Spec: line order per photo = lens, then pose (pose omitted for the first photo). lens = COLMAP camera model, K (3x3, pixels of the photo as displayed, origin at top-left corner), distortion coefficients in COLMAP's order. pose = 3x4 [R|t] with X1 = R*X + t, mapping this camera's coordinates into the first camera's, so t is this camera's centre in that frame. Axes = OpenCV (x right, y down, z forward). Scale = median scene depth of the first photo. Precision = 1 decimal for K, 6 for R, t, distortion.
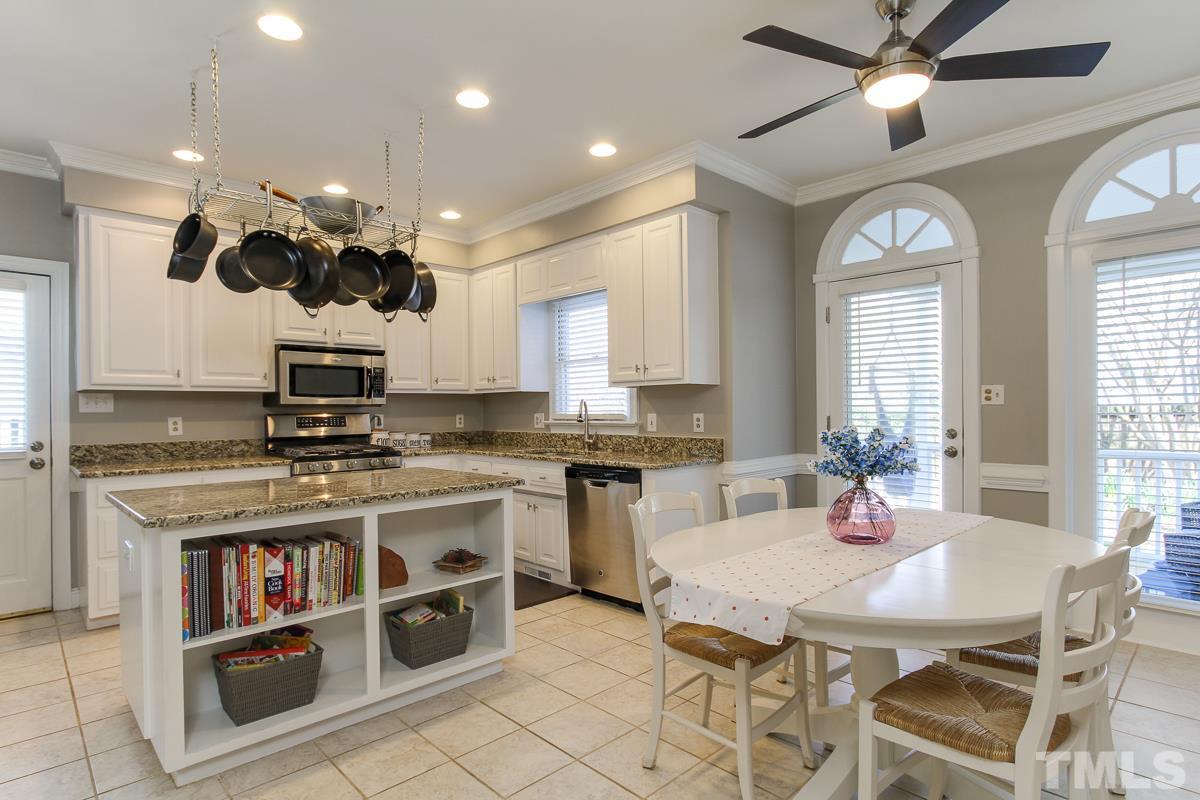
lens RADIAL K [[623.9, 0, 600.5], [0, 623.9, 408.5], [0, 0, 1]] dist [0.003384, 0.001249]
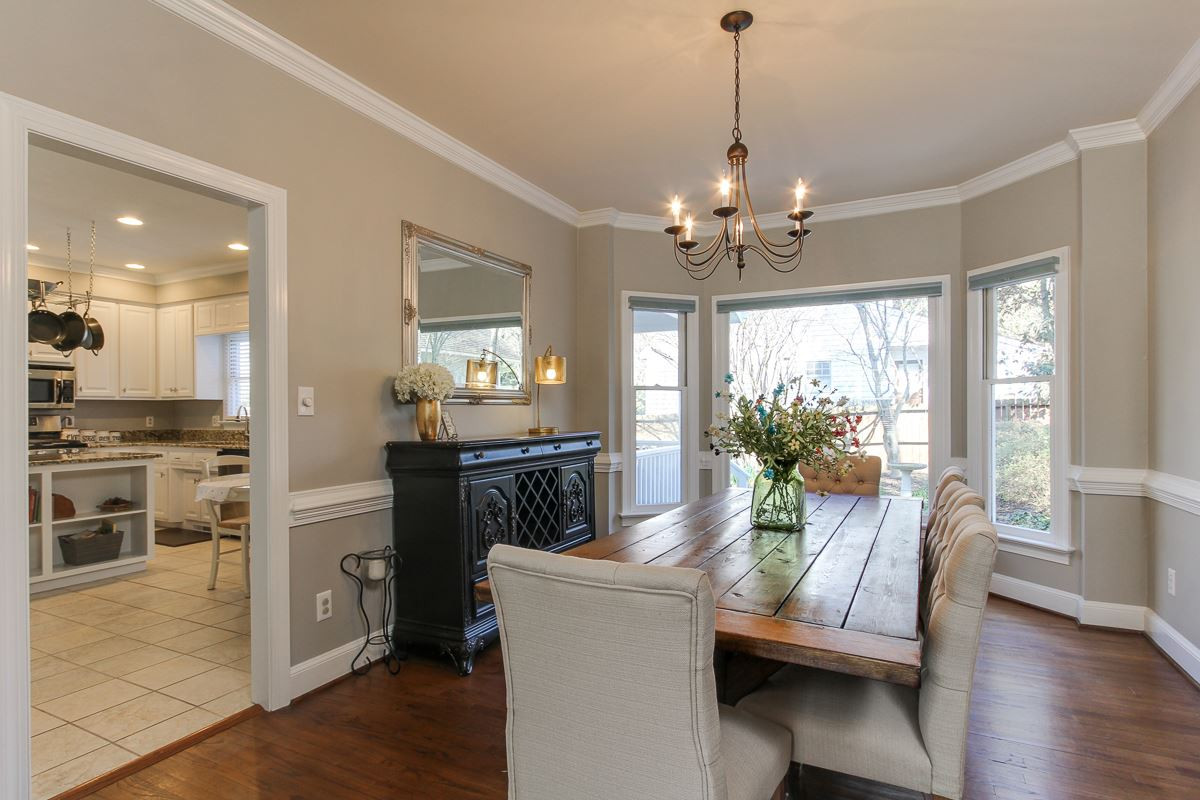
lens RADIAL K [[623.9, 0, 587.2], [0, 623.9, 410.0], [0, 0, 1]] dist [0.003384, 0.001249]
pose [[0.949426, 0.006019, 0.313933, 0.279852], [-0.004755, 0.999977, -0.004791, -0.001792], [-0.313955, 0.003056, 0.949433, -0.615585]]
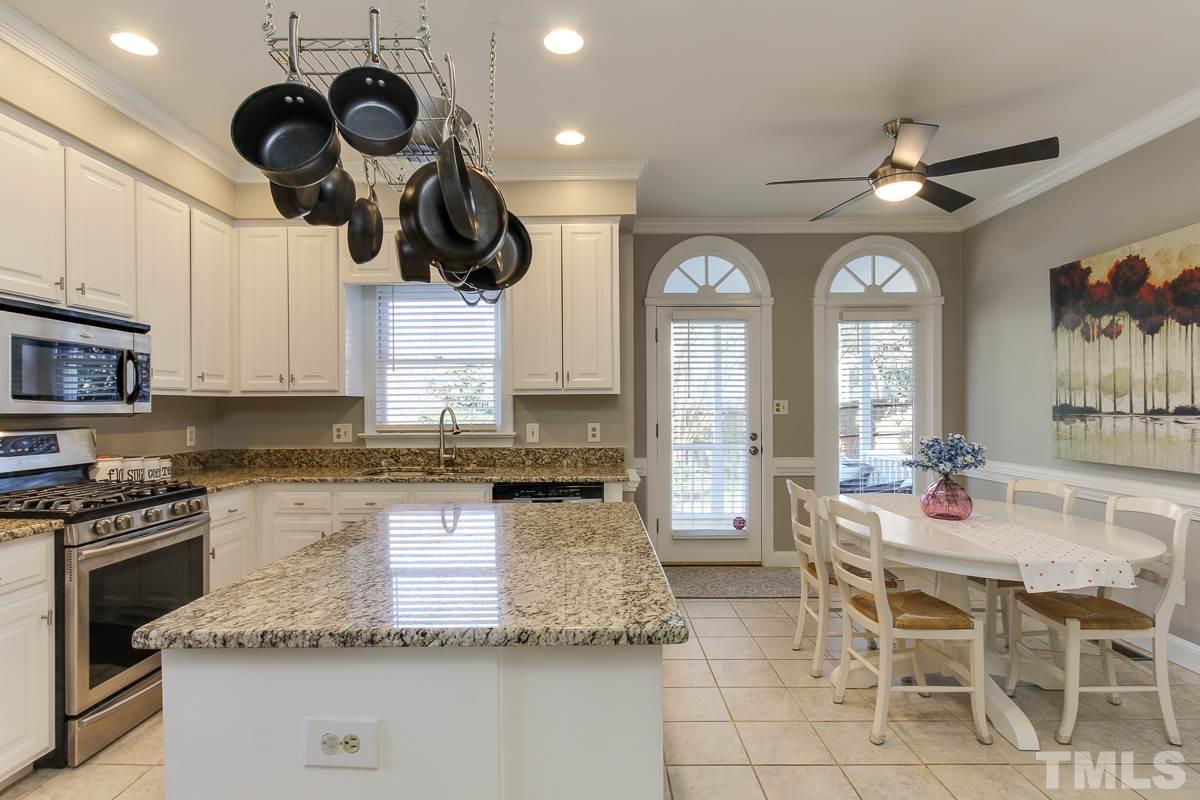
lens RADIAL K [[623.9, 0, 601.6], [0, 623.9, 405.2], [0, 0, 1]] dist [0.003384, 0.001249]
pose [[0.697270, 0.008392, 0.716759, -0.508890], [-0.002832, 0.999956, -0.008953, -0.010880], [-0.716803, 0.004213, 0.697263, 0.268431]]
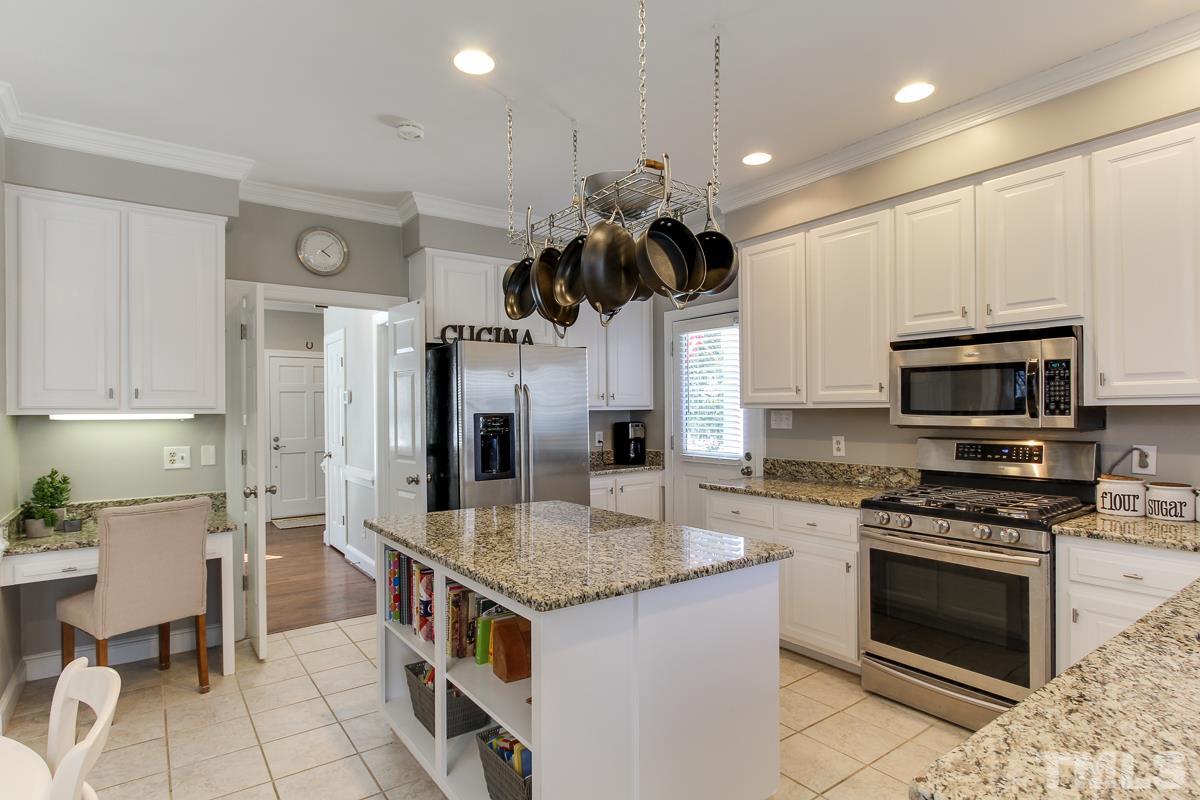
lens RADIAL K [[623.9, 0, 598.5], [0, 623.9, 409.3], [0, 0, 1]] dist [0.003384, 0.001249]
pose [[-0.139302, 0.004770, -0.990238, 0.246801], [0.003776, 0.999984, 0.004285, -0.028225], [0.990243, -0.003142, -0.139318, 0.725880]]
